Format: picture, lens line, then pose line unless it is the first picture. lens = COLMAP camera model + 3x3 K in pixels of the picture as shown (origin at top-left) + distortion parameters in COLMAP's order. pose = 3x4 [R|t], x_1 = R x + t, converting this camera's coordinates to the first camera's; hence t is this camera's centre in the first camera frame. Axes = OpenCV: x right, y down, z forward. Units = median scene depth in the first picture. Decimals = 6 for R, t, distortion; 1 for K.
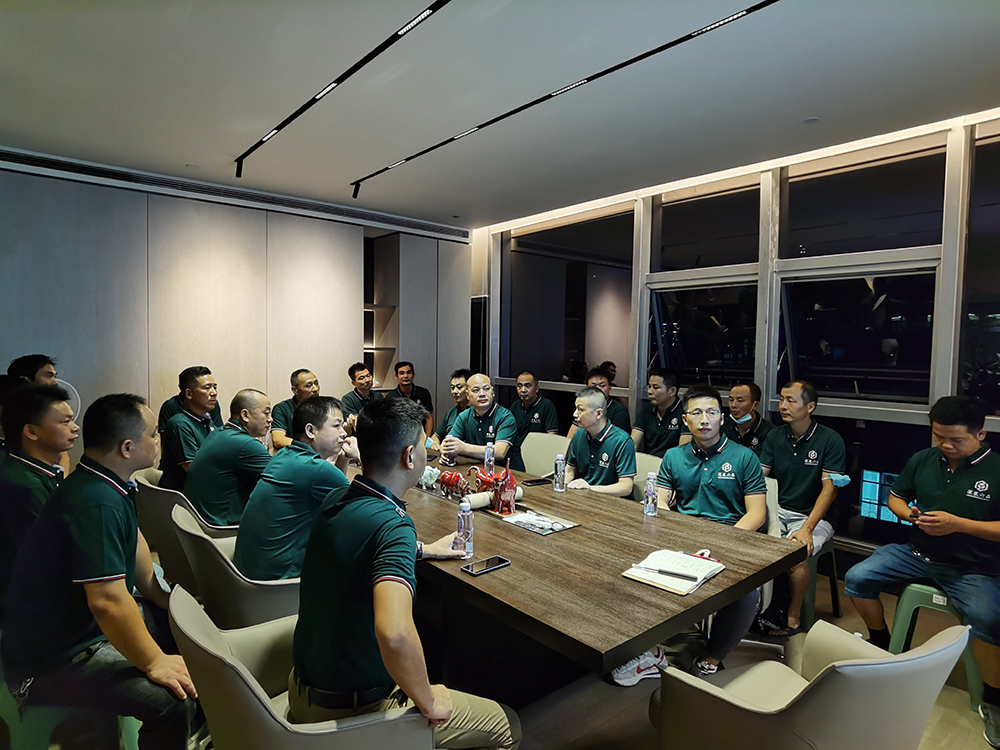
lens RADIAL K [[572.5, 0, 487.0], [0, 572.5, 373.2], [0, 0, 1]] dist [-0.030363, -0.007268]
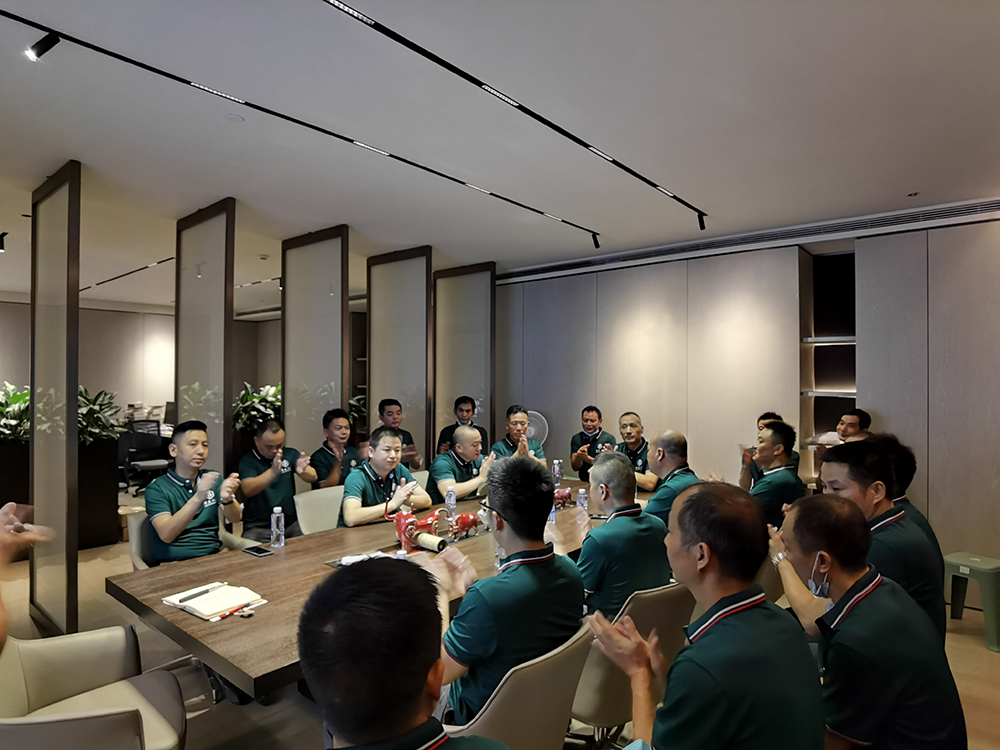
lens RADIAL K [[572.5, 0, 500.0], [0, 572.5, 377.8], [0, 0, 1]] dist [-0.030363, -0.007268]
pose [[0.181698, -0.020381, -0.983143, 0.760175], [-0.046994, 0.998463, -0.029383, -0.035928], [0.982231, 0.051541, 0.180461, 0.670858]]
